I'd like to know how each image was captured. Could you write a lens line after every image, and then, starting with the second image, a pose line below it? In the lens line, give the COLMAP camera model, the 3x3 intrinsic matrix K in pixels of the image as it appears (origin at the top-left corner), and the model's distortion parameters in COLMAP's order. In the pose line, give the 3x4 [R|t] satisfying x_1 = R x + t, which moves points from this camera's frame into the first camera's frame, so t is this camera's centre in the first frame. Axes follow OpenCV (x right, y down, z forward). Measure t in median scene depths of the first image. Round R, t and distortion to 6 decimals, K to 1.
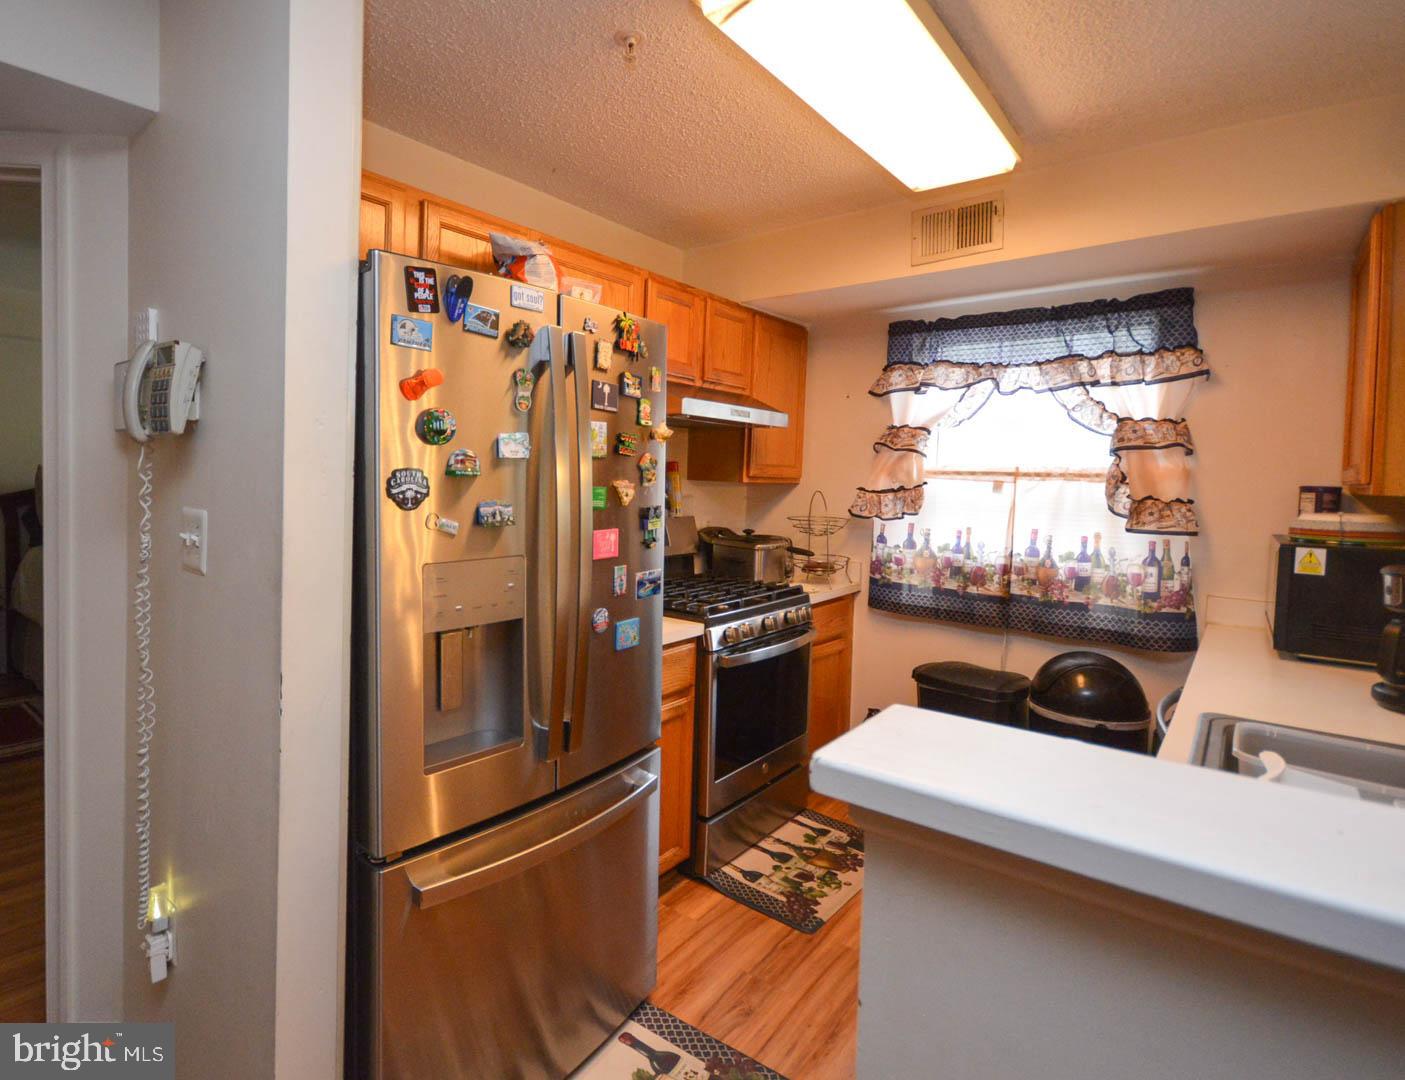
lens RADIAL K [[740.4, 0, 609.5], [0, 740.4, 493.6], [0, 0, 1]] dist [0.003743, 0.000188]
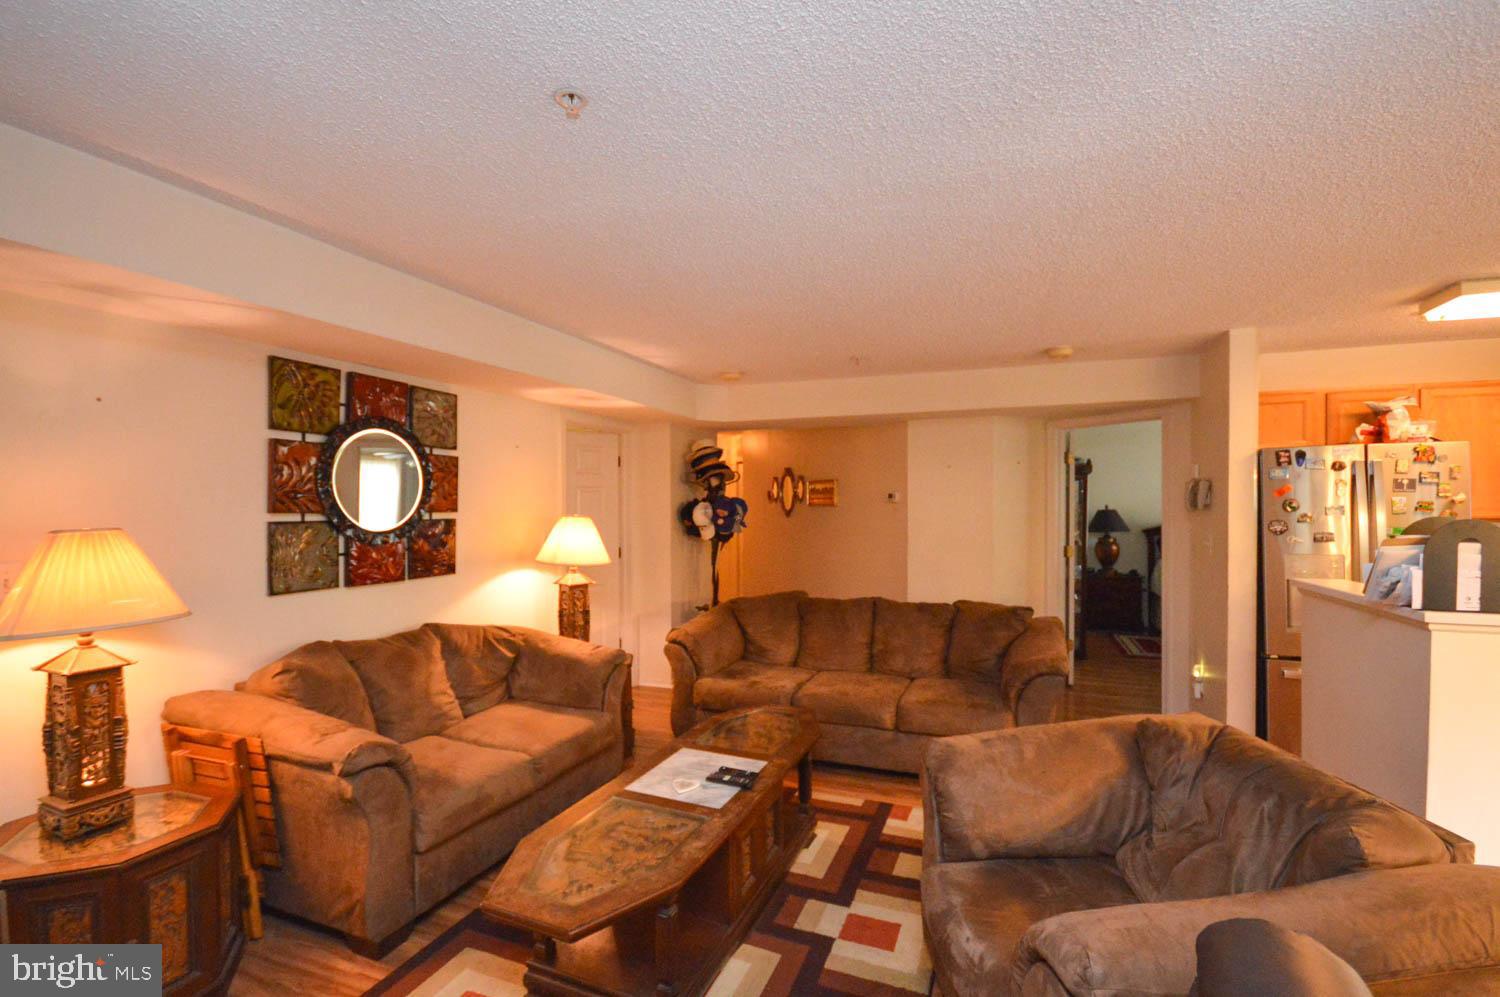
lens RADIAL K [[645.9, 0, 750.0], [0, 645.9, 498.5], [0, 0, 1]] dist [-0.002608, -0.000424]
pose [[0.343128, -0.034744, -0.938646, 0.665117], [-0.011305, 0.999091, -0.041114, 0.002556], [0.939221, 0.024719, 0.342423, -0.857943]]
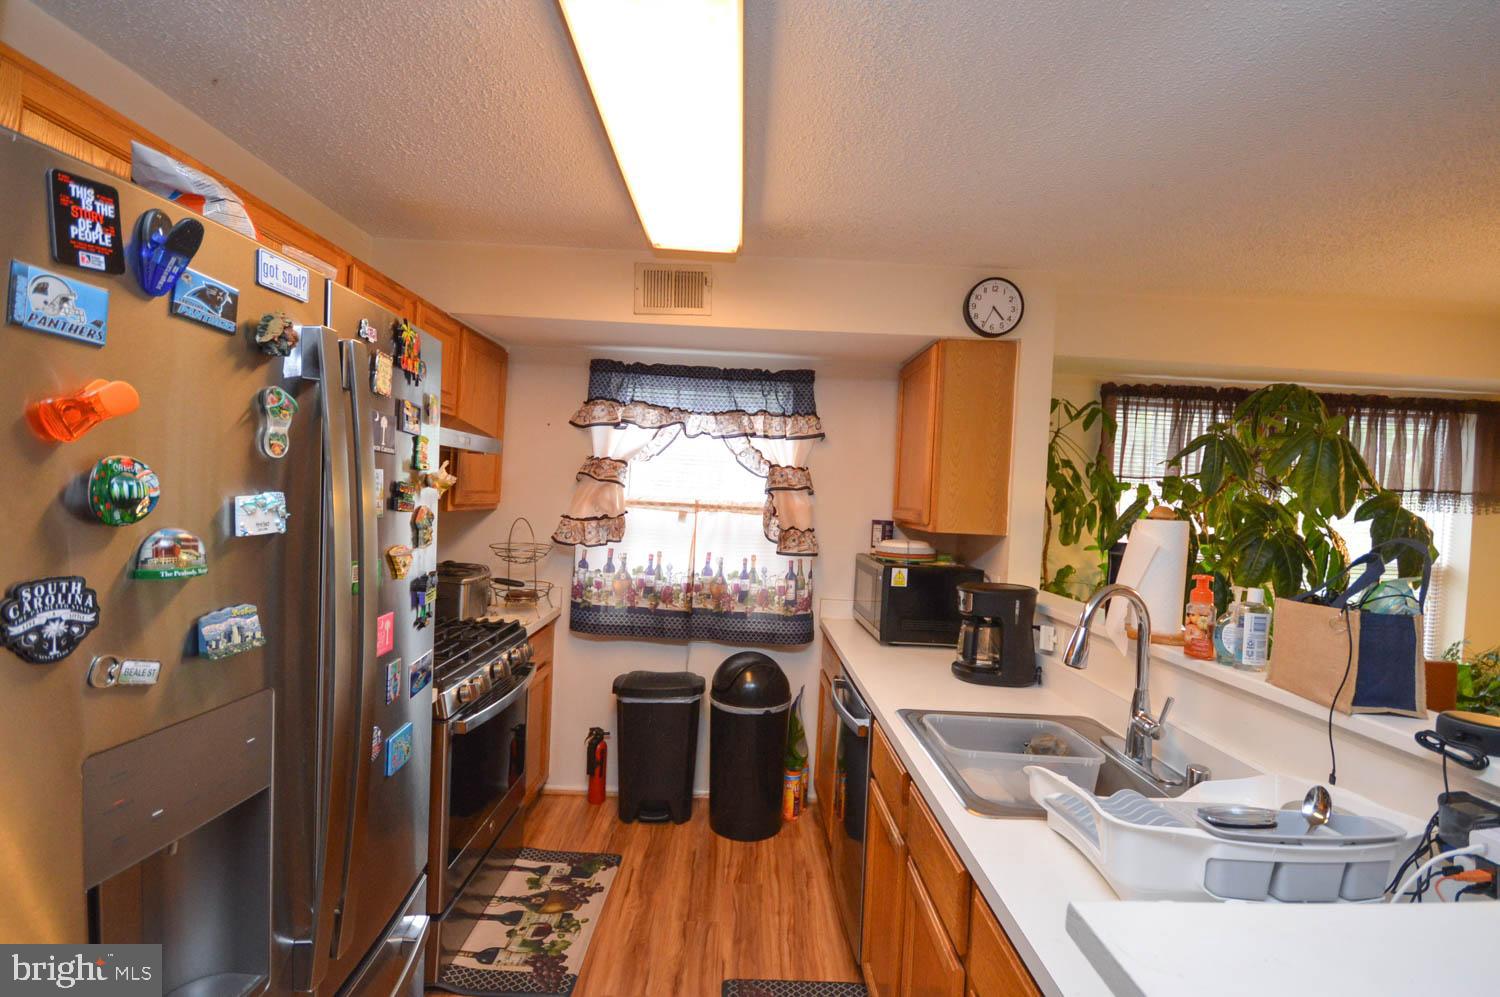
lens RADIAL K [[666.0, 0, 751.9], [0, 666.0, 503.1], [0, 0, 1]] dist [-0.001278, 0.000076]
pose [[0.743850, 0.005654, 0.668323, -0.101598], [-0.015532, 0.999840, 0.008829, -0.044319], [-0.668167, -0.016948, 0.743819, 0.165909]]
